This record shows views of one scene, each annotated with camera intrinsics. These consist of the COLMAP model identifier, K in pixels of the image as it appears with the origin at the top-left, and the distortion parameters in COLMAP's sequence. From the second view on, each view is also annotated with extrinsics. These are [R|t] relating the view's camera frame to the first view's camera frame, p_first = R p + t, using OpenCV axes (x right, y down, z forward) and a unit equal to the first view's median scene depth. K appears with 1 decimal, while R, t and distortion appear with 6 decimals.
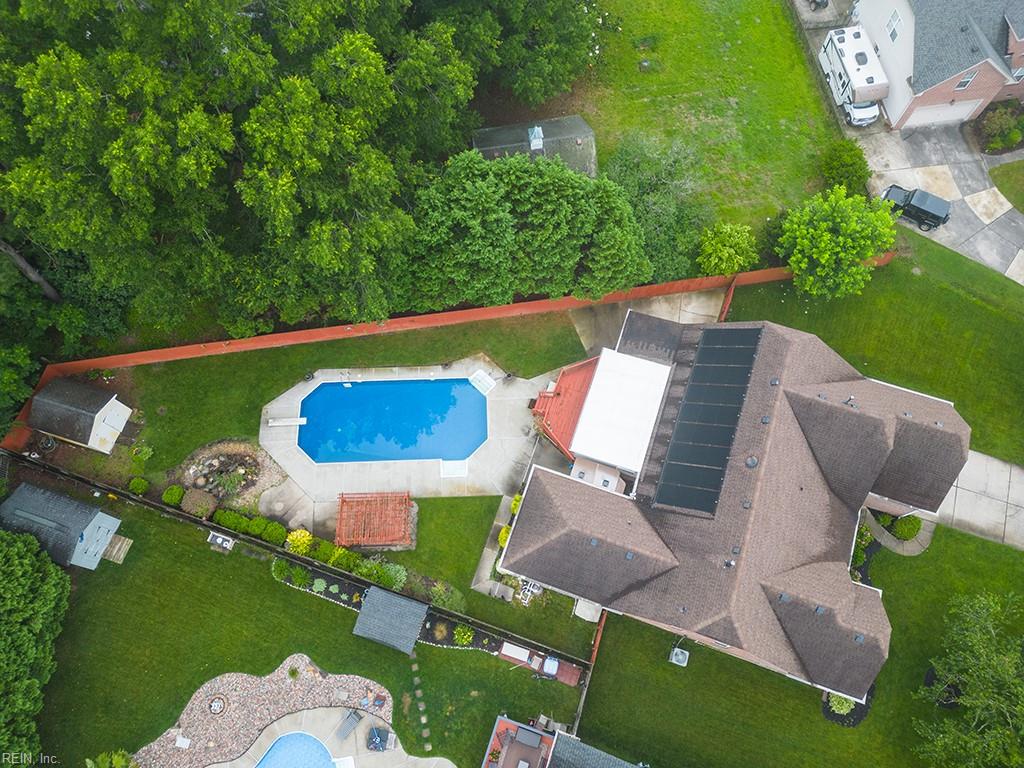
lens RADIAL K [[721.6, 0, 520.1], [0, 721.6, 380.4], [0, 0, 1]] dist [0.057668, -0.044255]
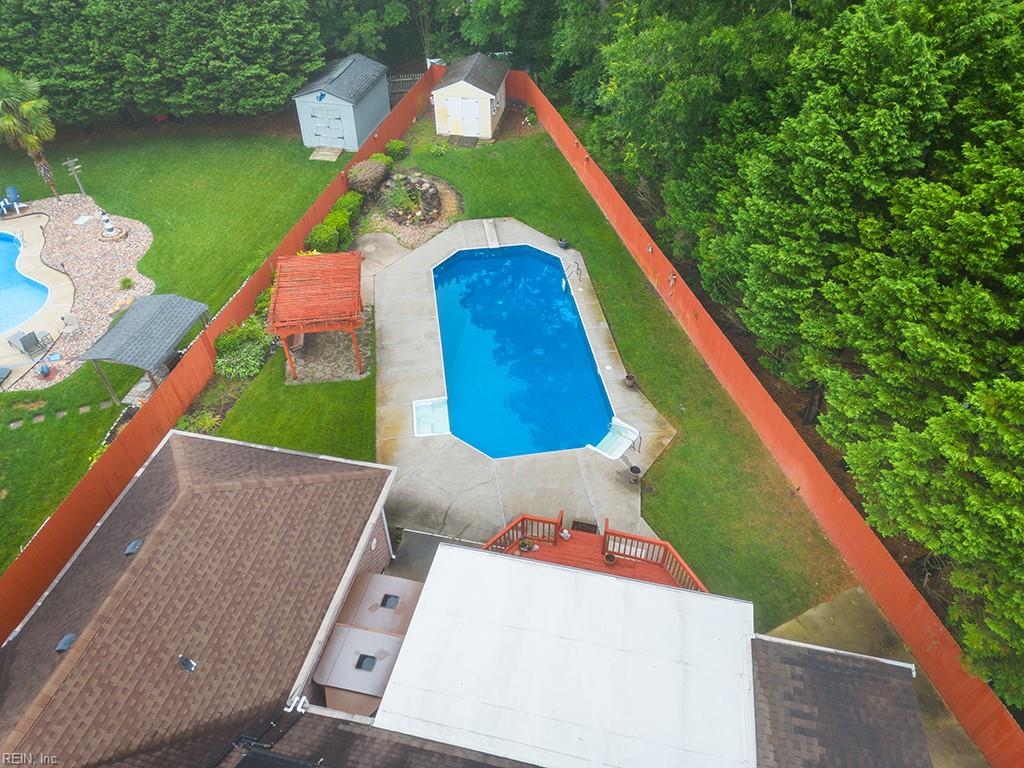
lens RADIAL K [[721.6, 0, 510.0], [0, 721.6, 378.1], [0, 0, 1]] dist [0.057668, -0.044255]
pose [[0.111246, 0.683381, -0.721537, 0.282140], [-0.919089, 0.346922, 0.186871, -0.041892], [0.378020, 0.642368, 0.666682, 0.655724]]
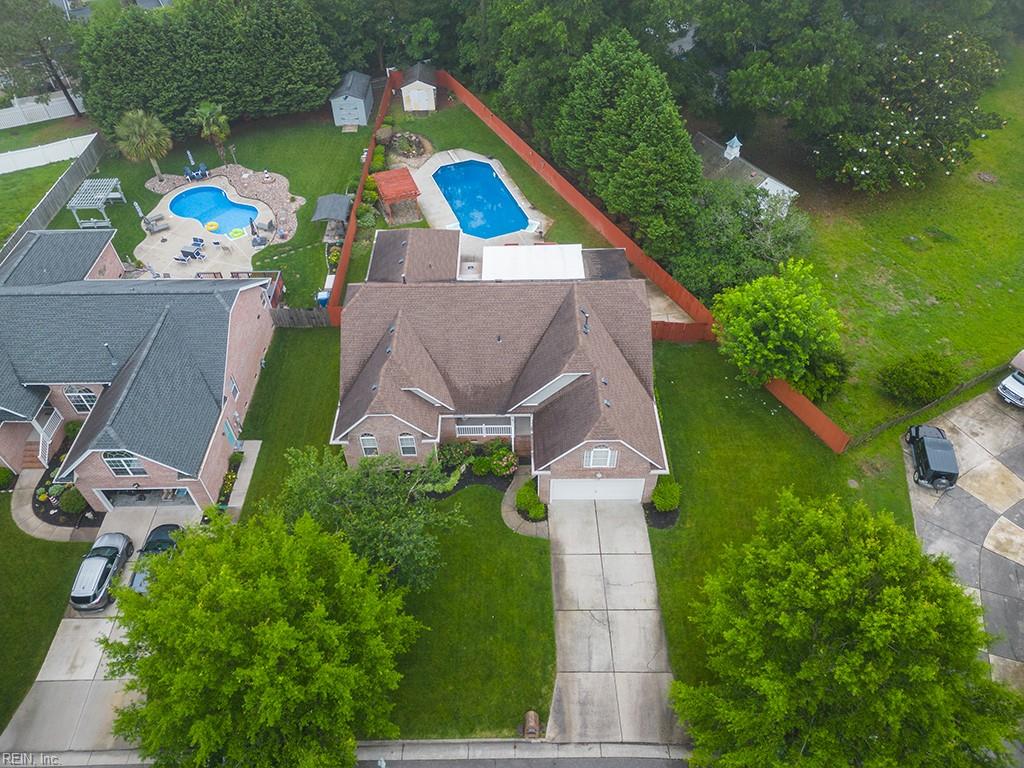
lens RADIAL K [[721.6, 0, 515.8], [0, 721.6, 382.2], [0, 0, 1]] dist [0.057668, -0.044255]
pose [[0.334793, 0.681640, -0.650600, 0.982901], [-0.869361, 0.489780, 0.065781, 0.077394], [0.363490, 0.543583, 0.756566, 0.211145]]
